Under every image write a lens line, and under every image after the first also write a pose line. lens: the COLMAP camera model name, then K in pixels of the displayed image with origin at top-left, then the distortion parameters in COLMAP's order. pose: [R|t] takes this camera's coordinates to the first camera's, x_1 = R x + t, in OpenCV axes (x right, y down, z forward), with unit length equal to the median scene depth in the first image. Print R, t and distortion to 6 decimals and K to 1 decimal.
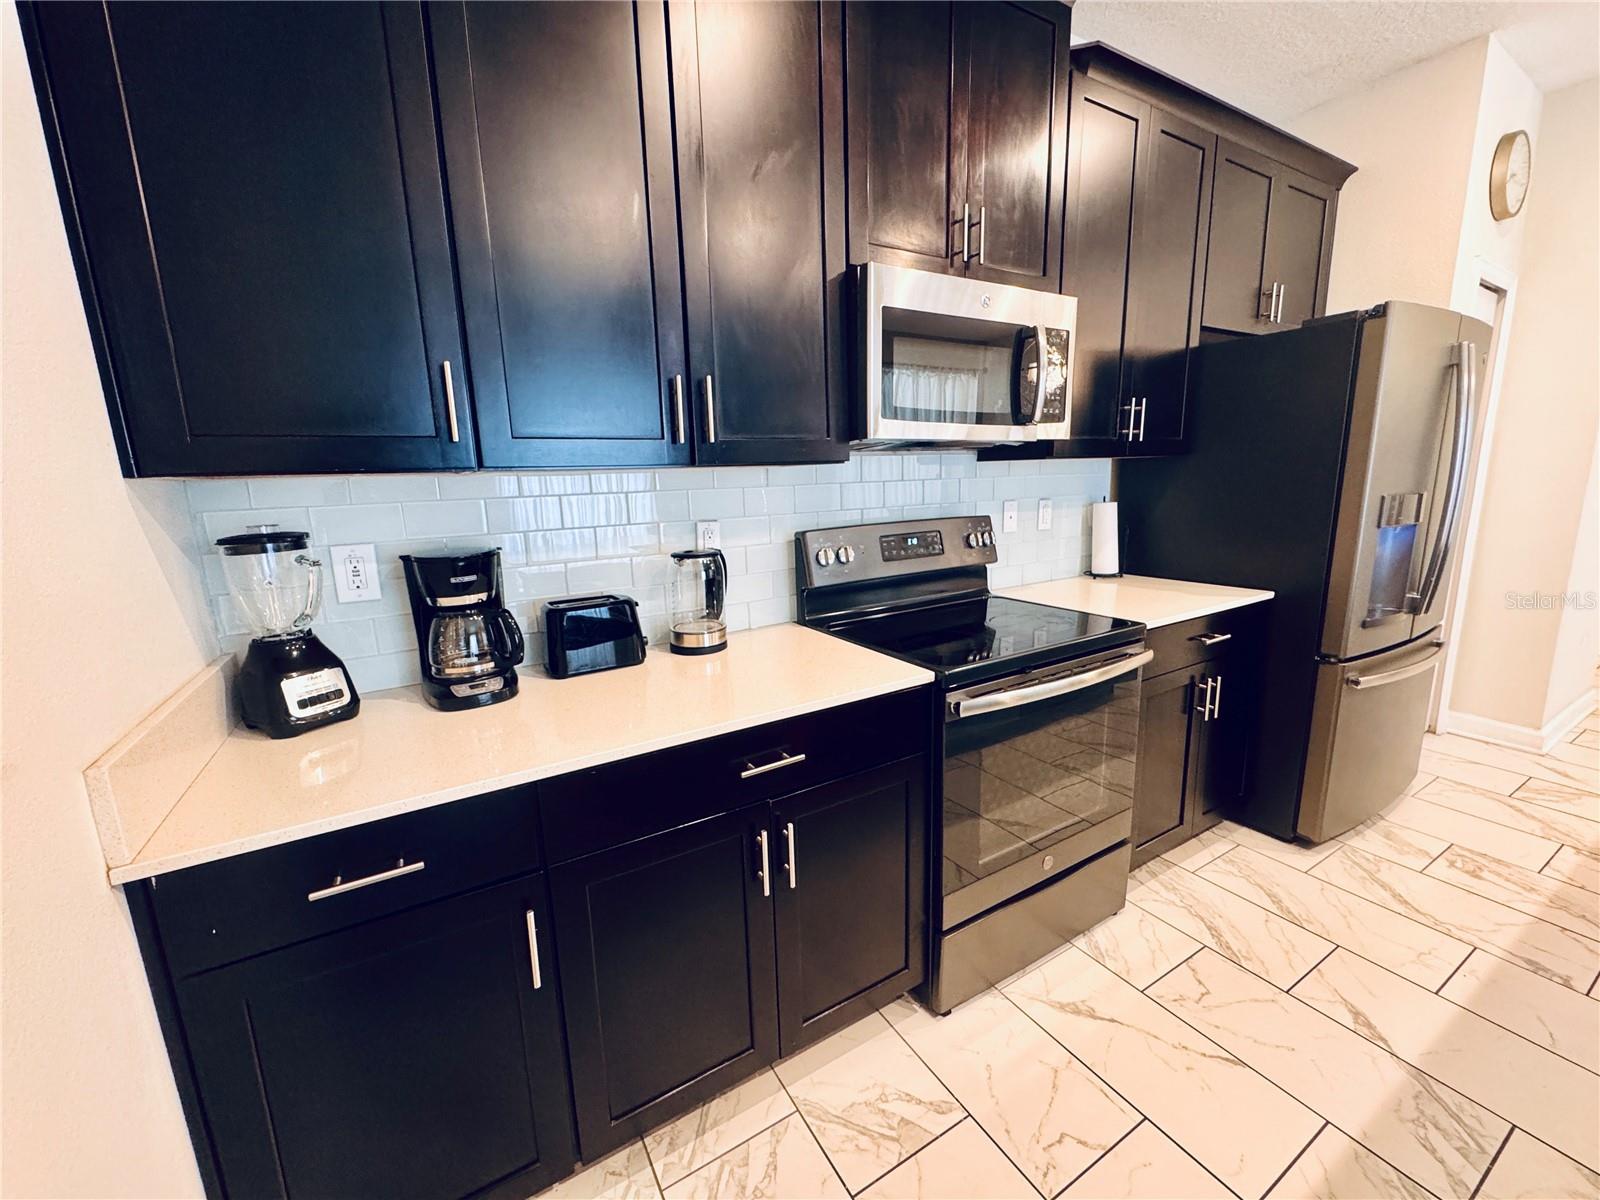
lens RADIAL K [[643.2, 0, 800.0], [0, 643.2, 600.0], [0, 0, 1]] dist [-0.002589, -0.000387]
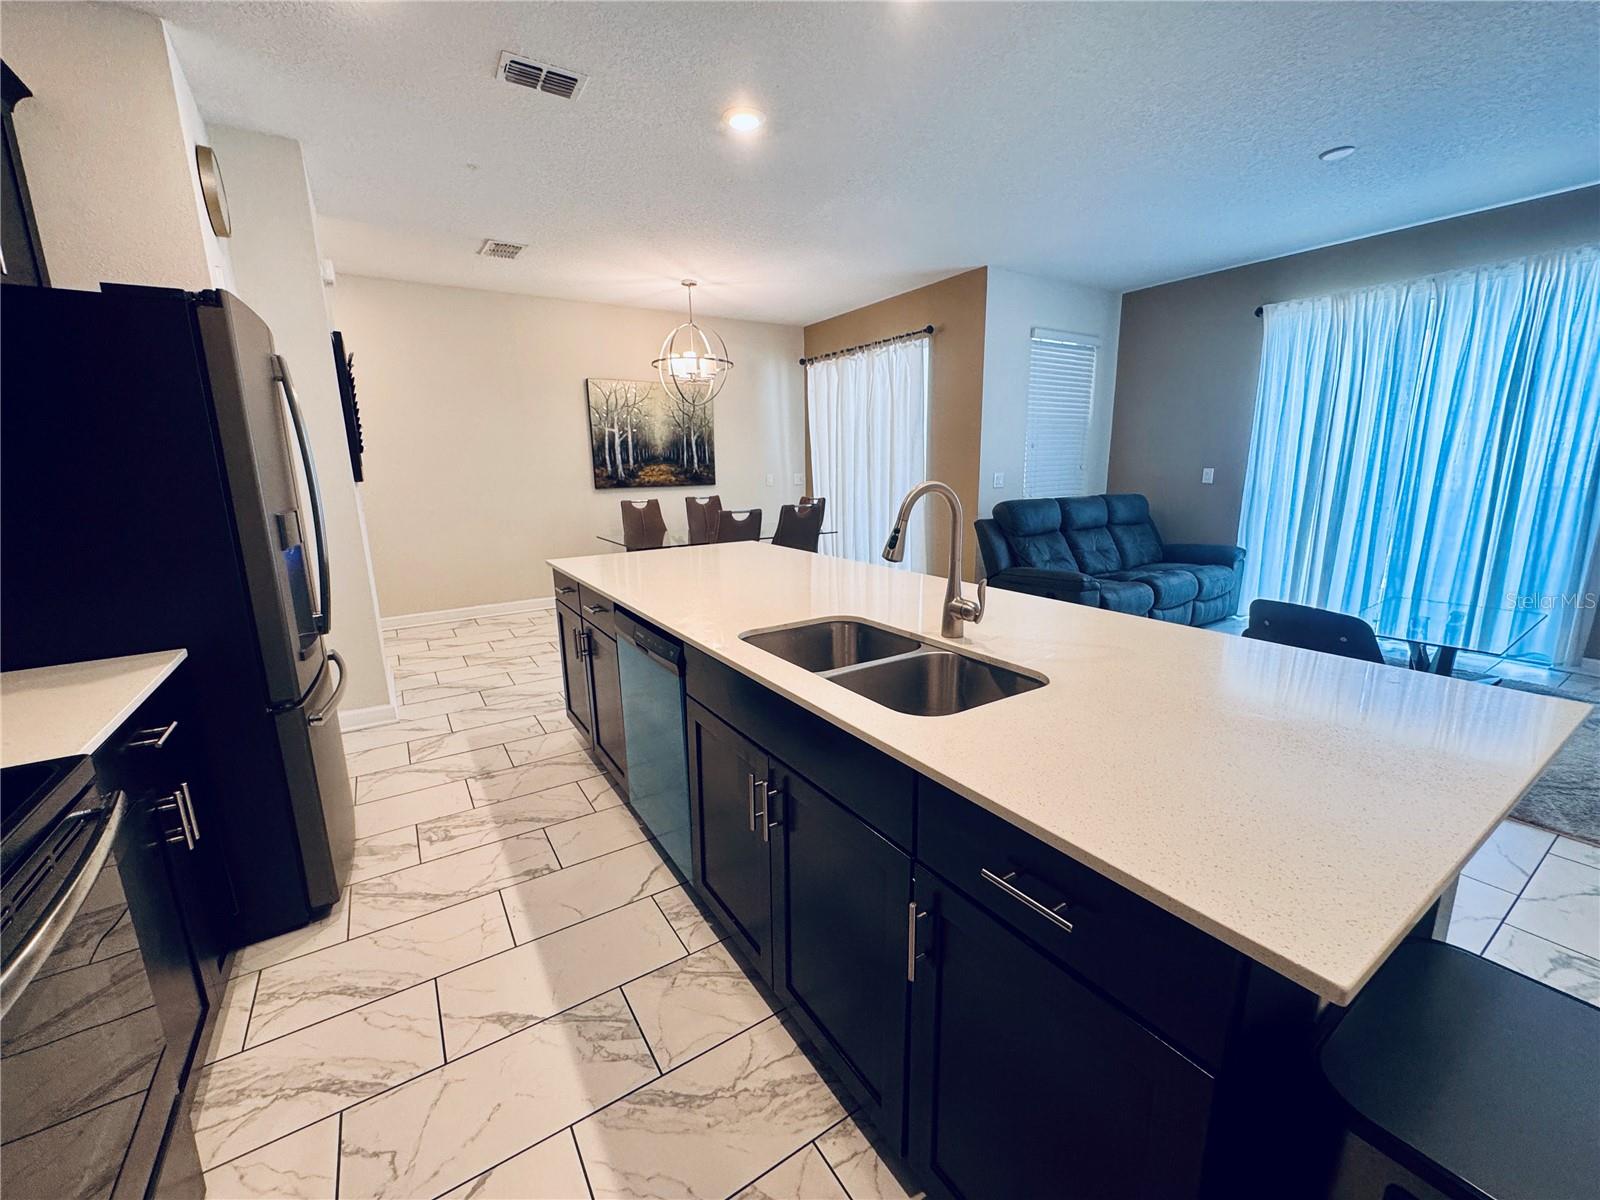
lens RADIAL K [[643.2, 0, 800.0], [0, 643.2, 600.0], [0, 0, 1]] dist [-0.002589, -0.000387]
pose [[-0.039359, -0.180623, 0.982764, -0.021937], [0.211471, 0.959743, 0.184862, -0.060837], [-0.976592, 0.215102, 0.000422, 0.314729]]
